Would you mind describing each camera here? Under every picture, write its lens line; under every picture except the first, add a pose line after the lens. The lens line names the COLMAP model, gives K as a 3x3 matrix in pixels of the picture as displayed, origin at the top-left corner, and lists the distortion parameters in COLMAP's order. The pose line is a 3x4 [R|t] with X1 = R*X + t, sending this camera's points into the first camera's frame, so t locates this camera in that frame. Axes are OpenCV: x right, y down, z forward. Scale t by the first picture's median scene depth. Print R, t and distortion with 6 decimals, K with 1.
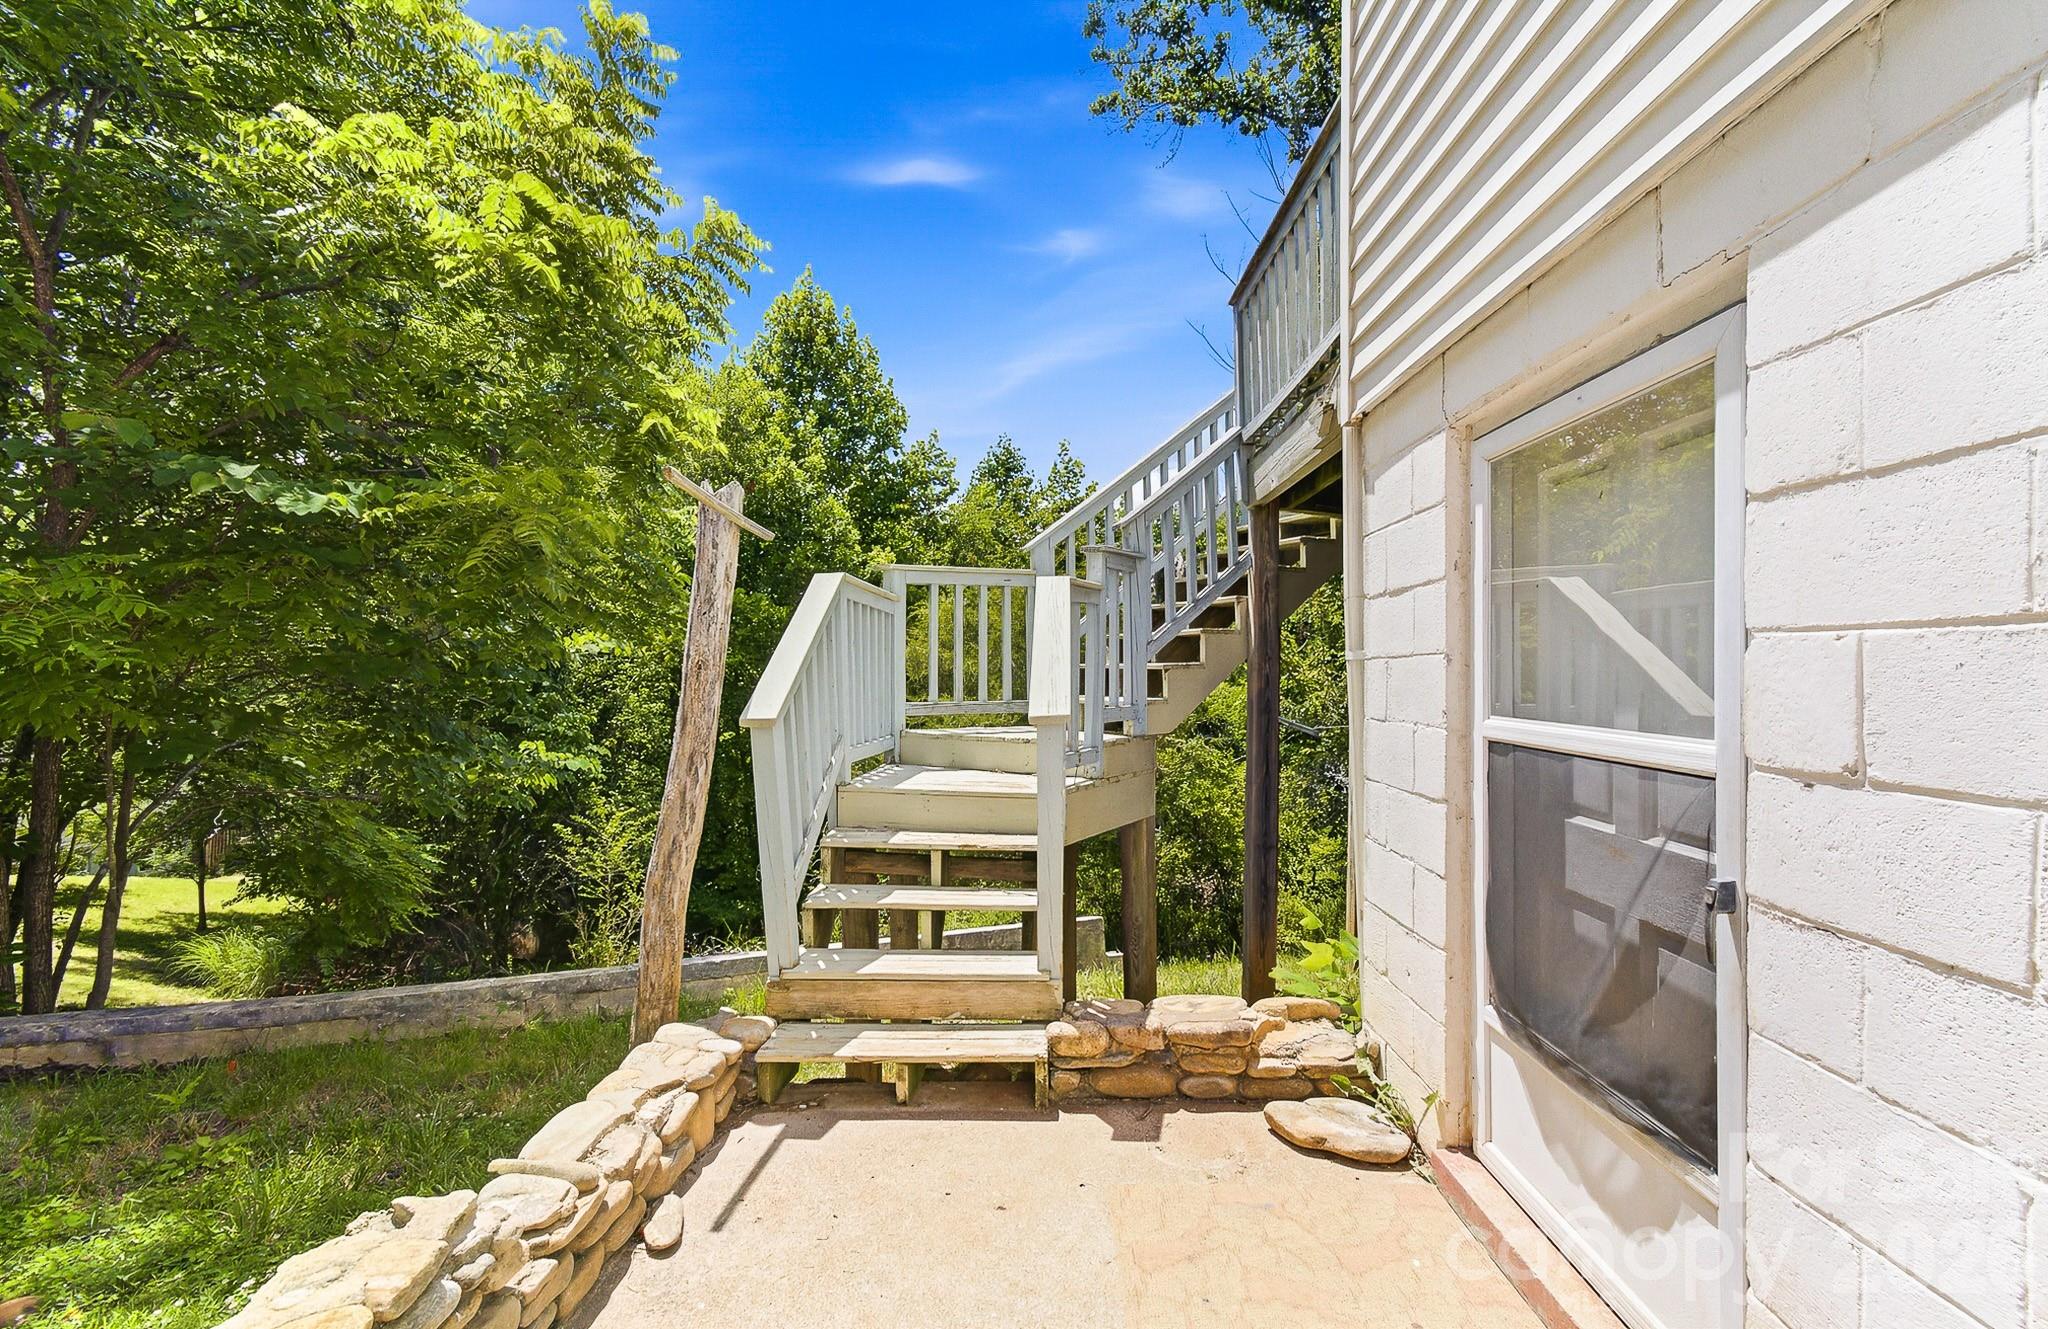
lens RADIAL K [[895.2, 0, 1020.9], [0, 895.2, 656.4], [0, 0, 1]] dist [-0.000471, 0.000034]
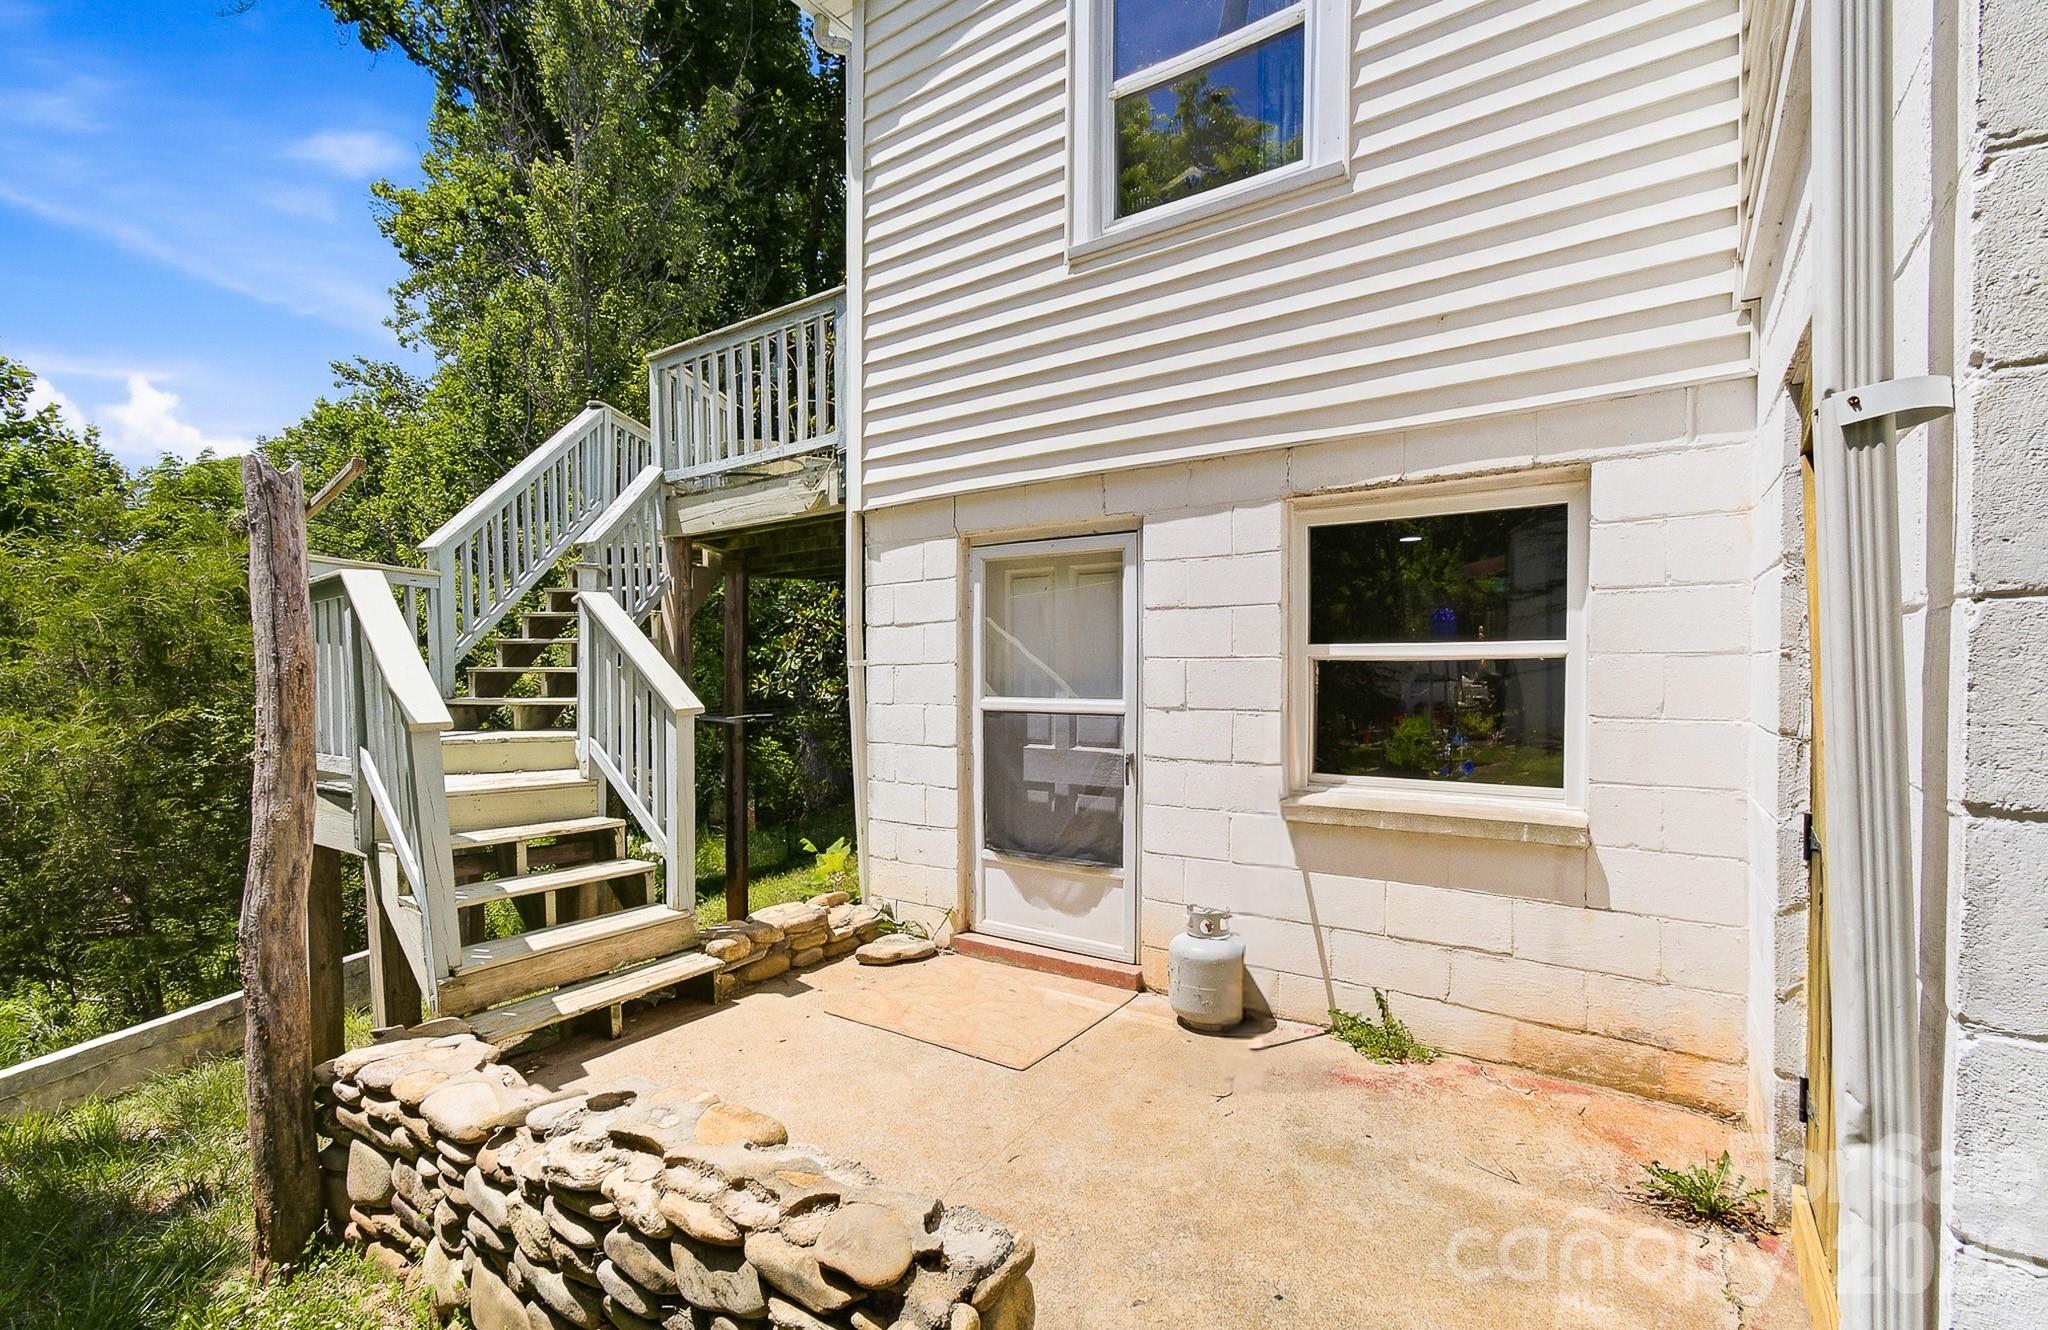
lens RADIAL K [[892.0, 0, 1027.4], [0, 892.0, 677.7], [0, 0, 1]] dist [0.014821, 0.000286]
pose [[0.551246, 0.001515, 0.834341, -0.960217], [-0.014314, 0.999868, 0.007642, 0.009655], [-0.834220, -0.016156, 0.551195, -0.113638]]
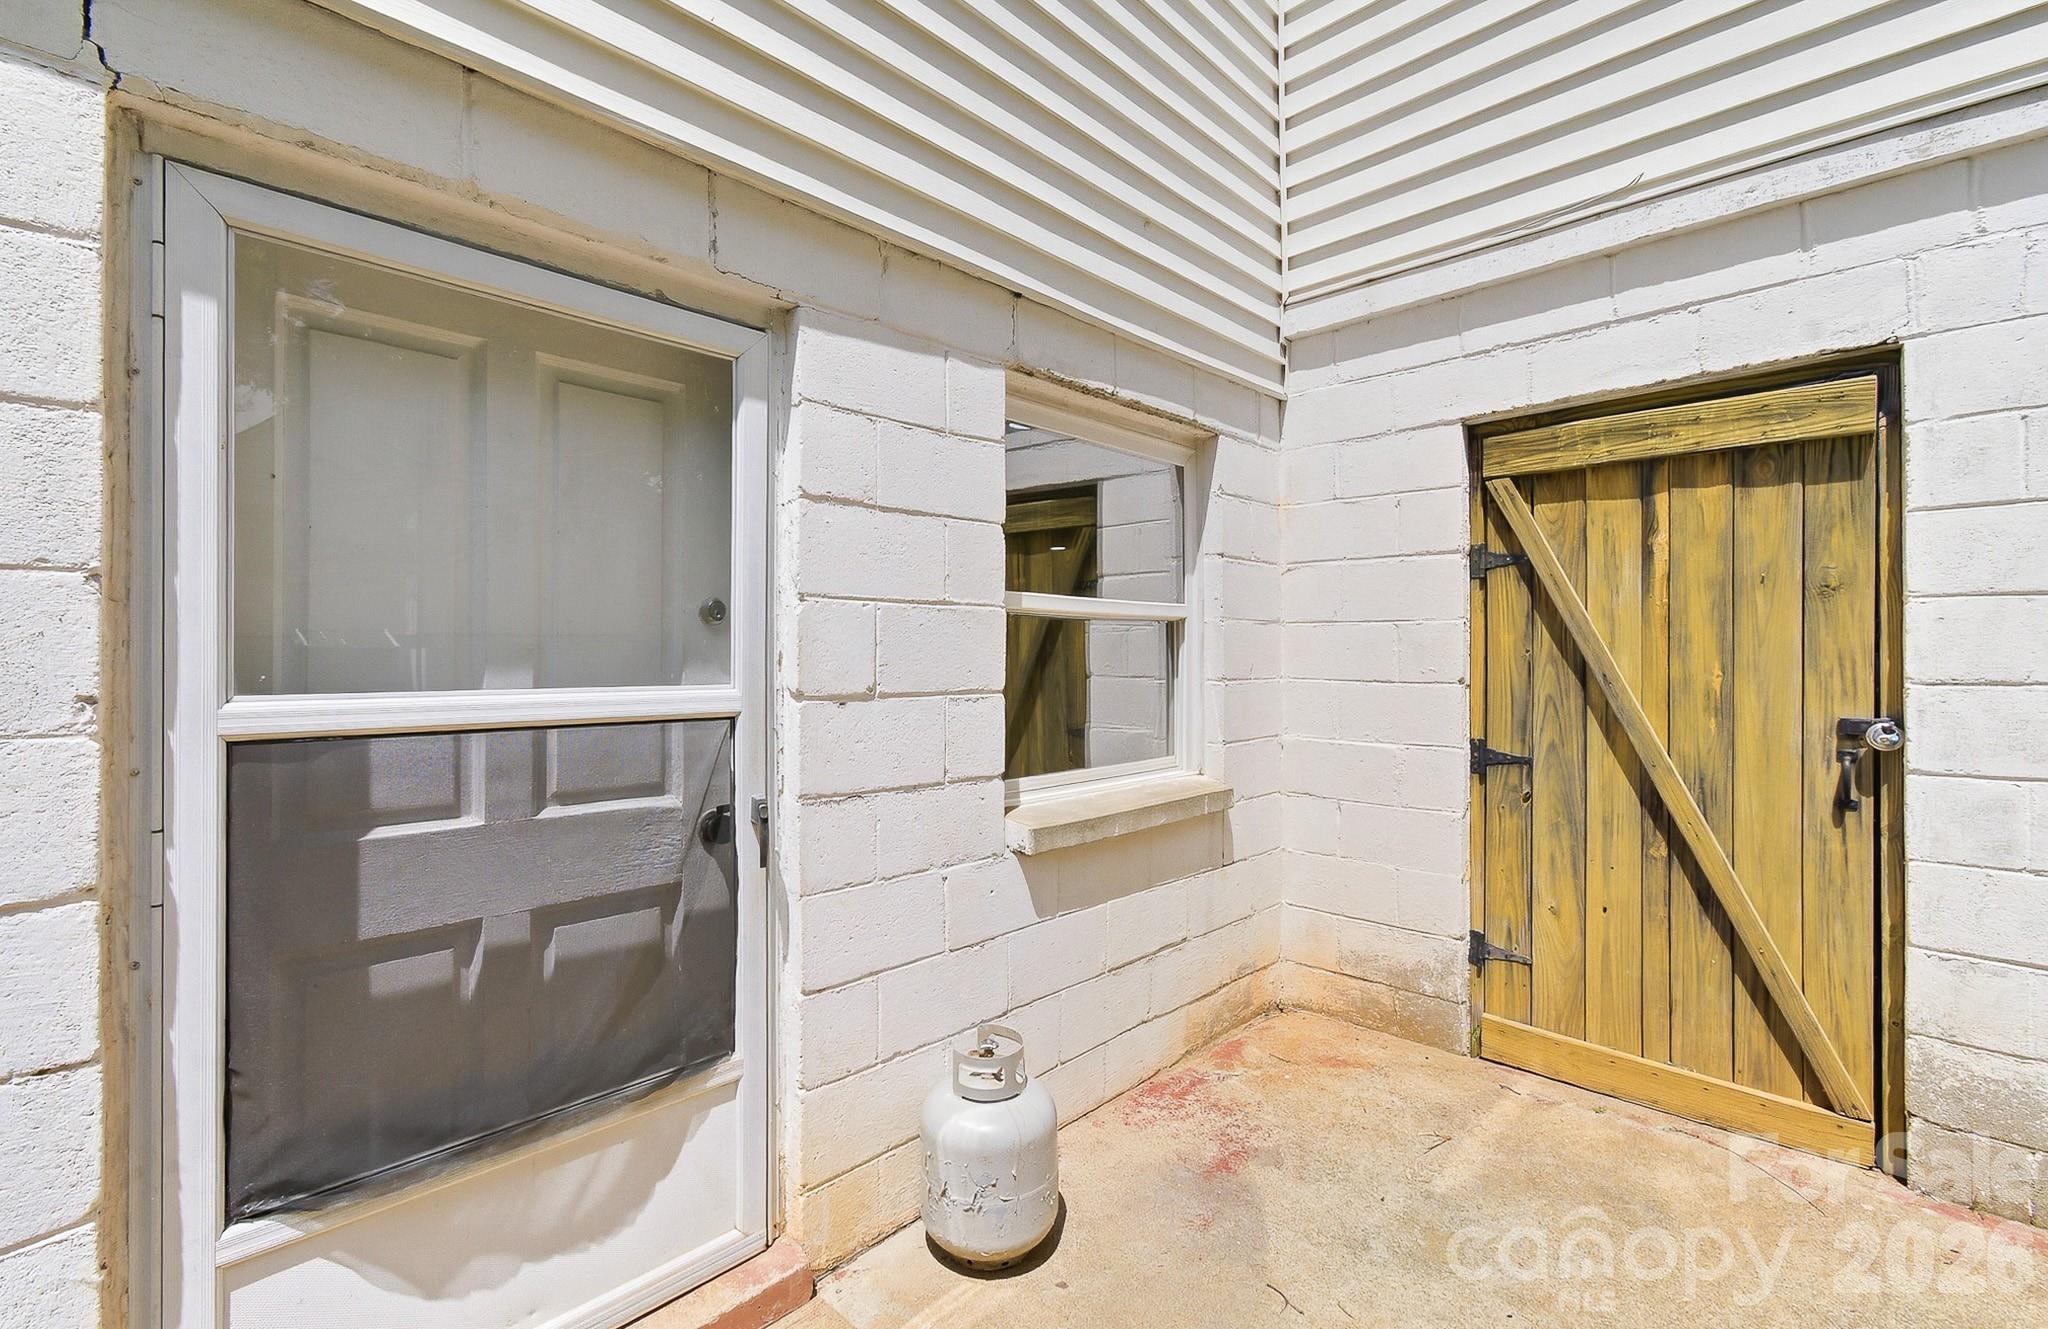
lens RADIAL K [[910.4, 0, 1023.4], [0, 910.4, 631.9], [0, 0, 1]] dist [-0.001738, 0.000679]
pose [[-0.732469, 0.004688, 0.680784, -0.199959], [-0.017283, 0.999526, -0.025478, 0.031373], [-0.680581, -0.030428, -0.732041, 1.031058]]
